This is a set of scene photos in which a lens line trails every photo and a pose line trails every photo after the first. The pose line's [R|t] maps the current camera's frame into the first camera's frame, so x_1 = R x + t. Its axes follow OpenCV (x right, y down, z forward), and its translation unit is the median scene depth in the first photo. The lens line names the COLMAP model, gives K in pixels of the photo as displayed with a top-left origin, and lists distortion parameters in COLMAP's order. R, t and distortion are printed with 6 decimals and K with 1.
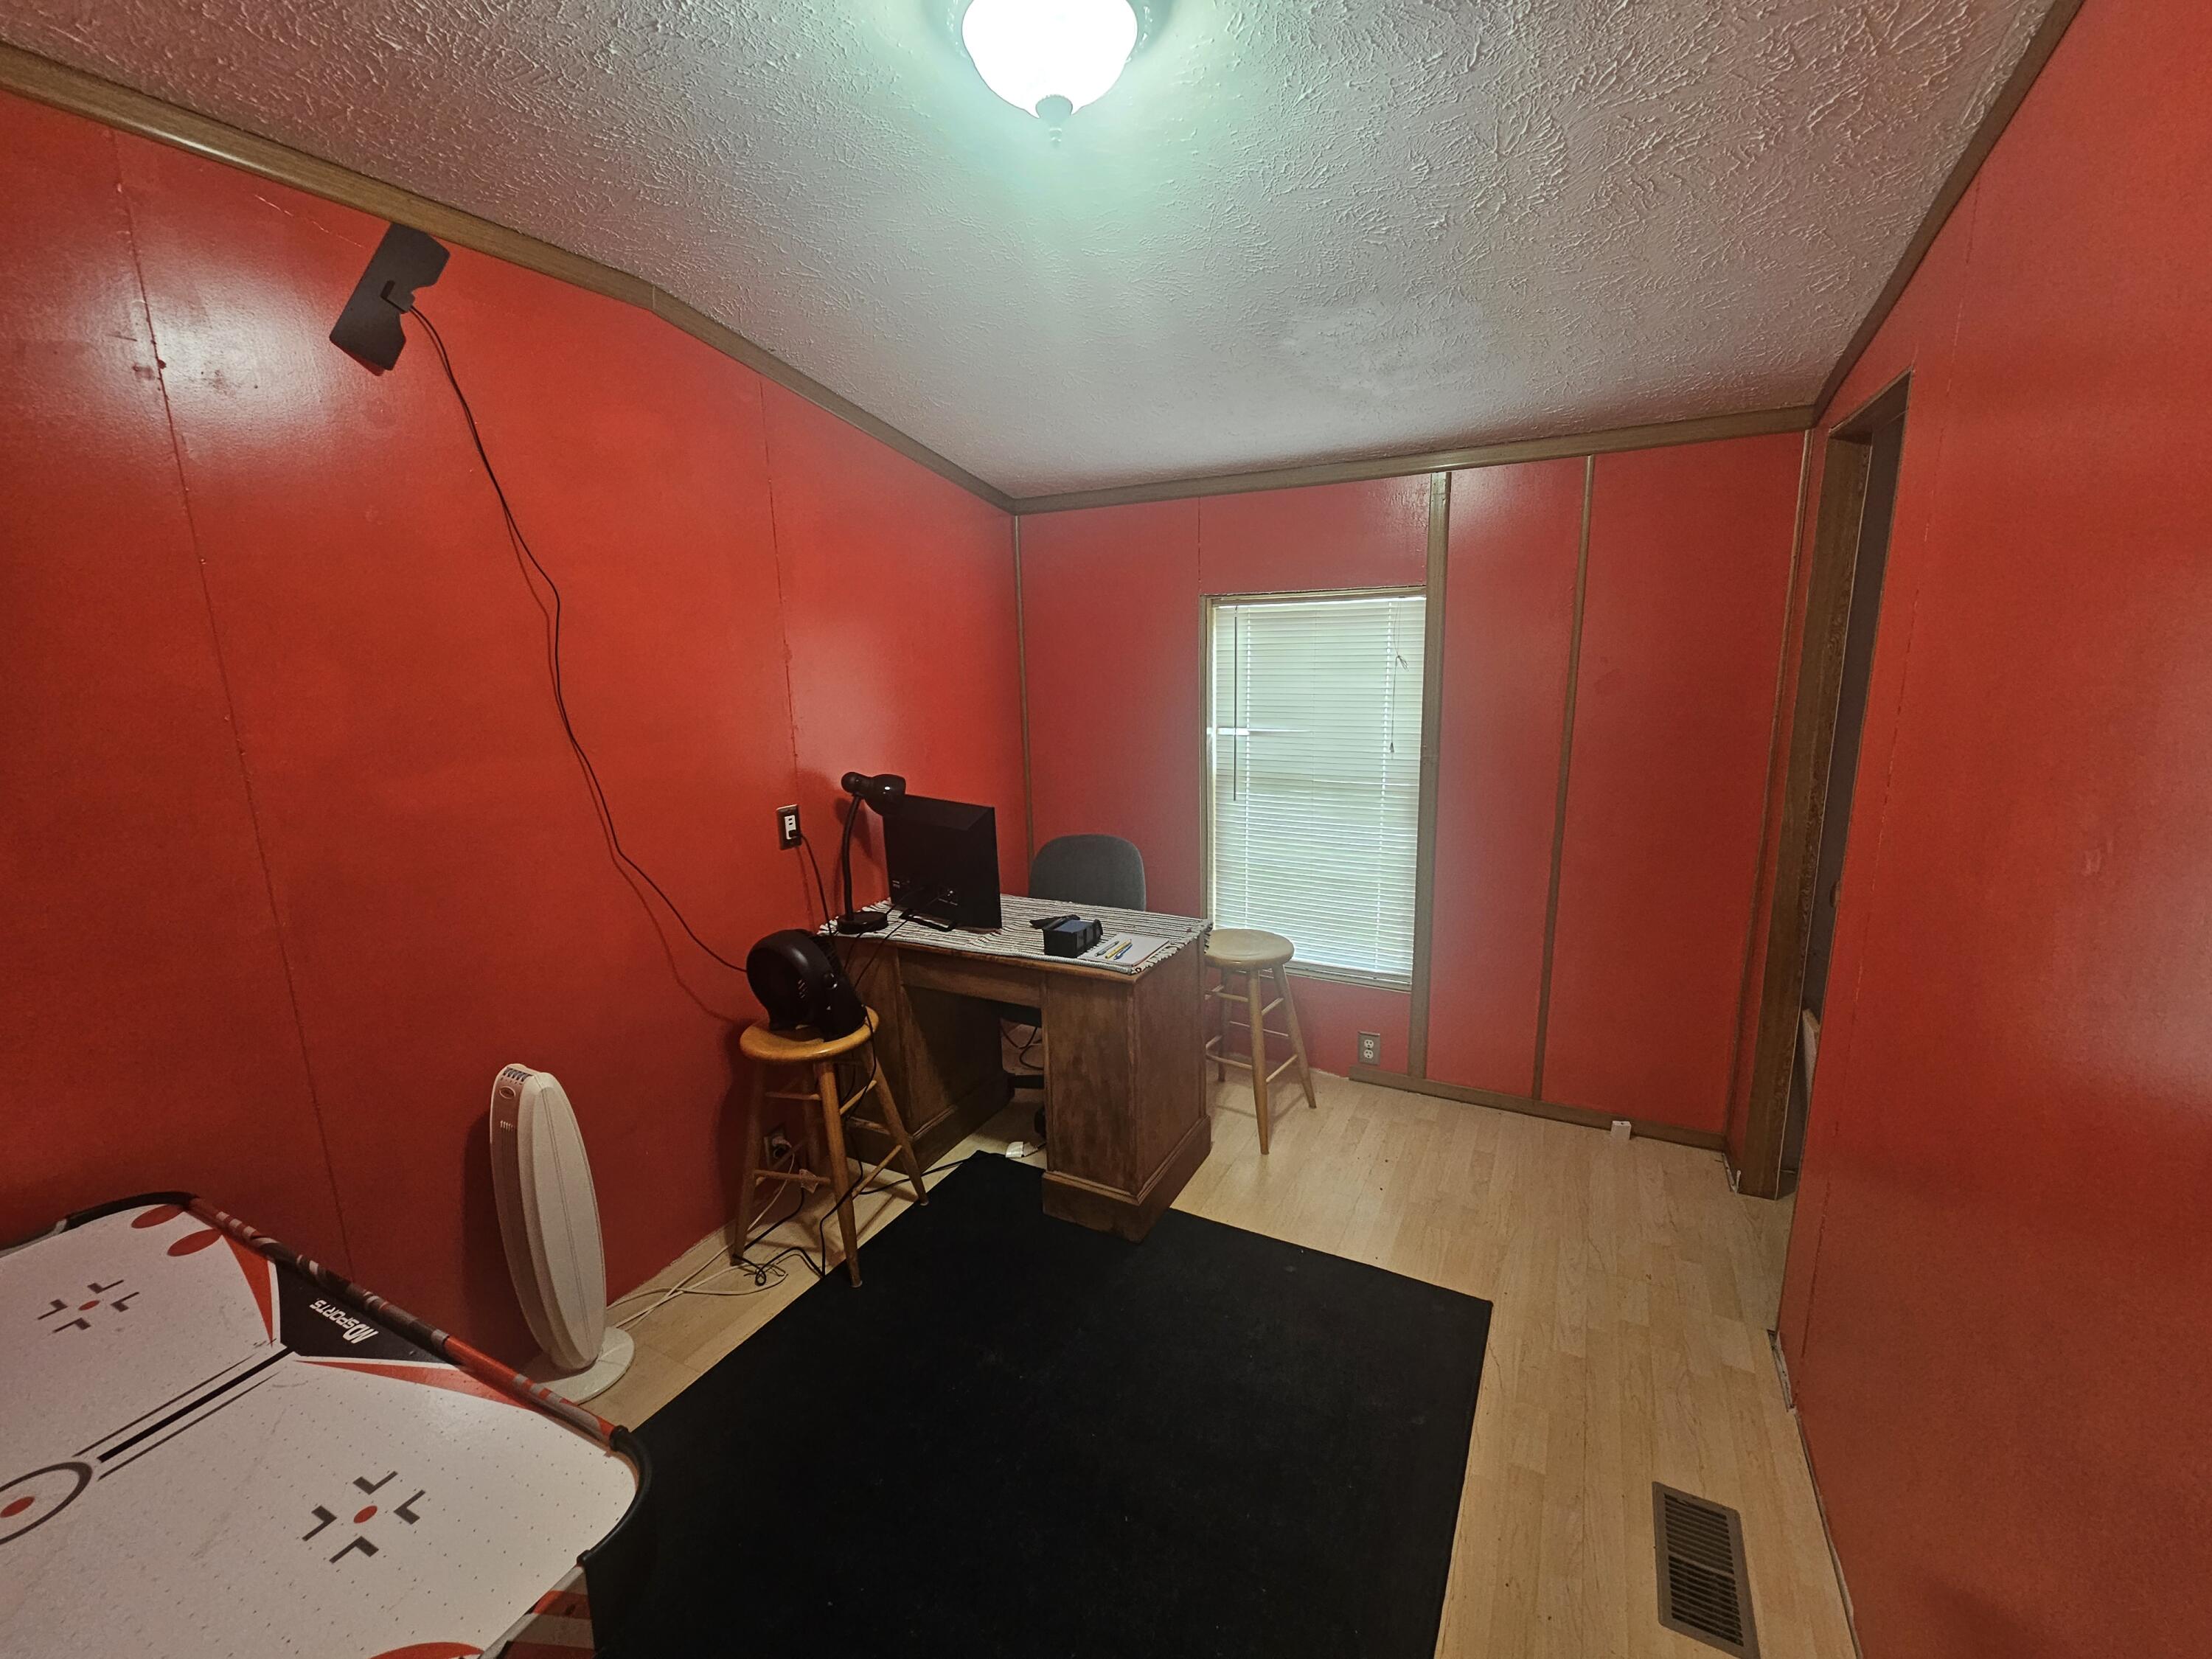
lens RADIAL K [[897.2, 0, 1108.0], [0, 897.2, 824.5], [0, 0, 1]] dist [-0.005203, -0.000507]
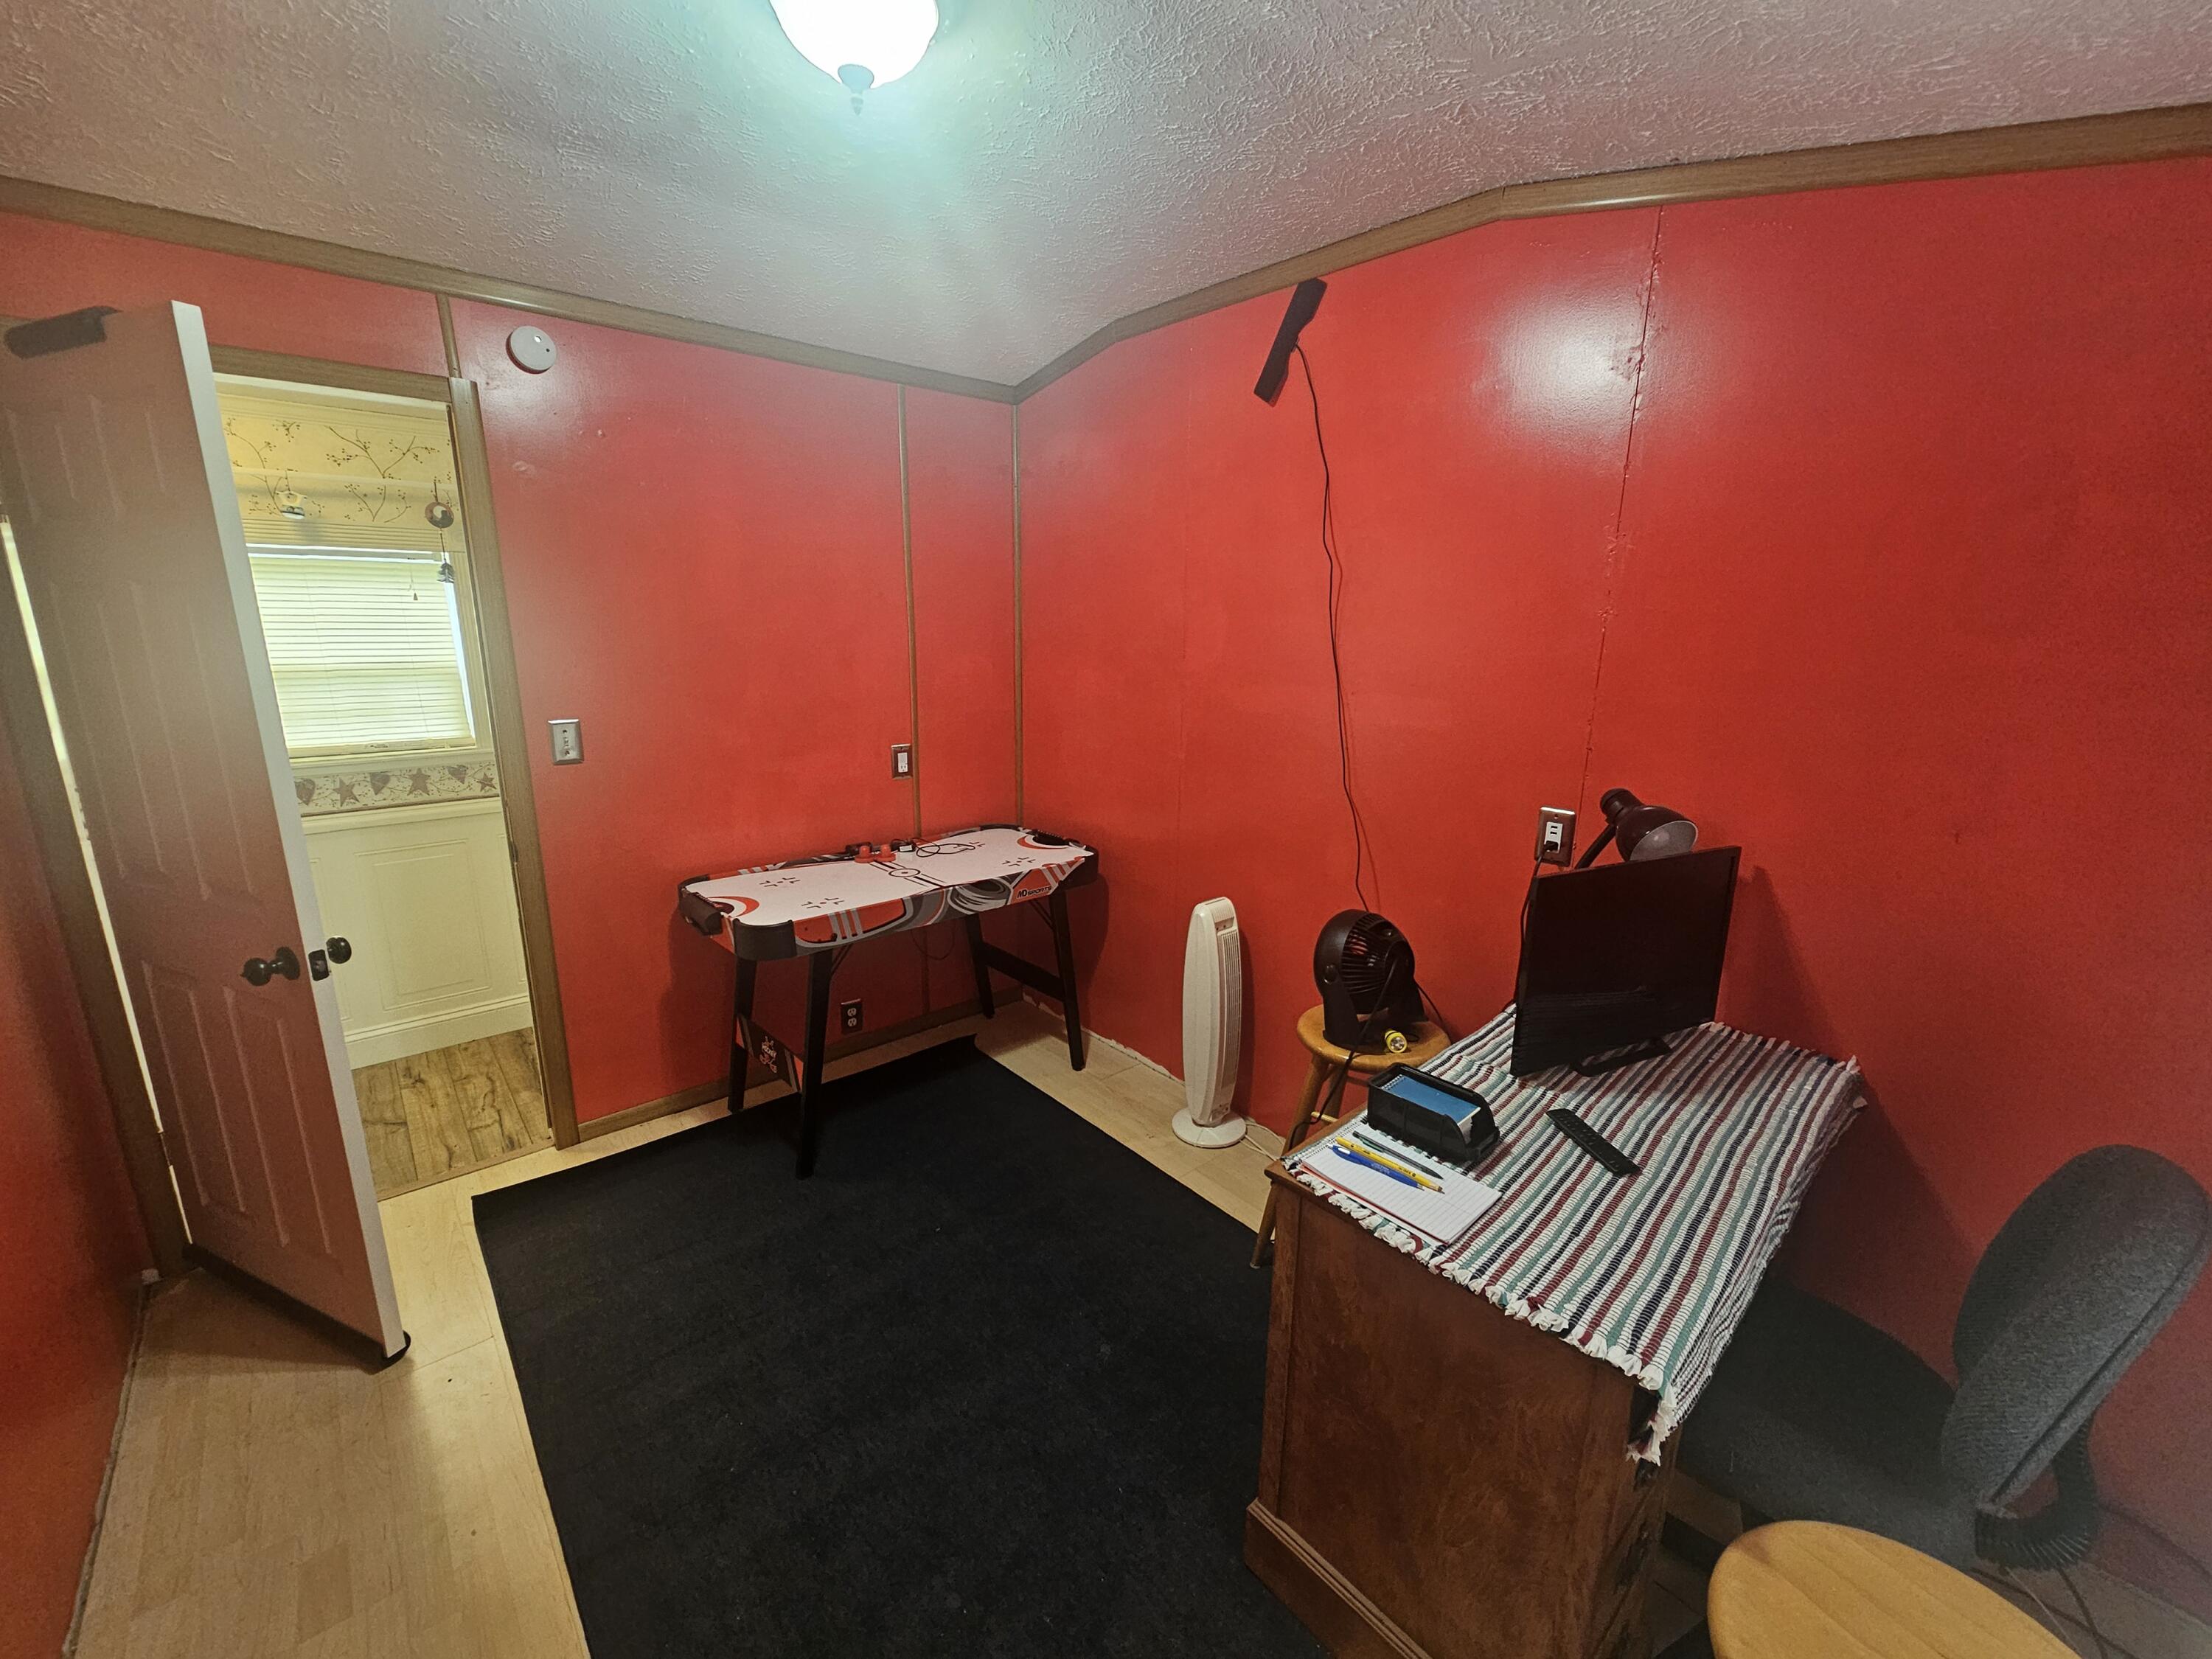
lens RADIAL K [[897.2, 0, 1108.0], [0, 897.2, 824.5], [0, 0, 1]] dist [-0.005203, -0.000507]
pose [[-0.327815, 0.236335, -0.914704, 0.688859], [-0.187118, 0.932782, 0.308067, -0.254855], [0.926026, 0.272147, -0.261557, 1.230622]]
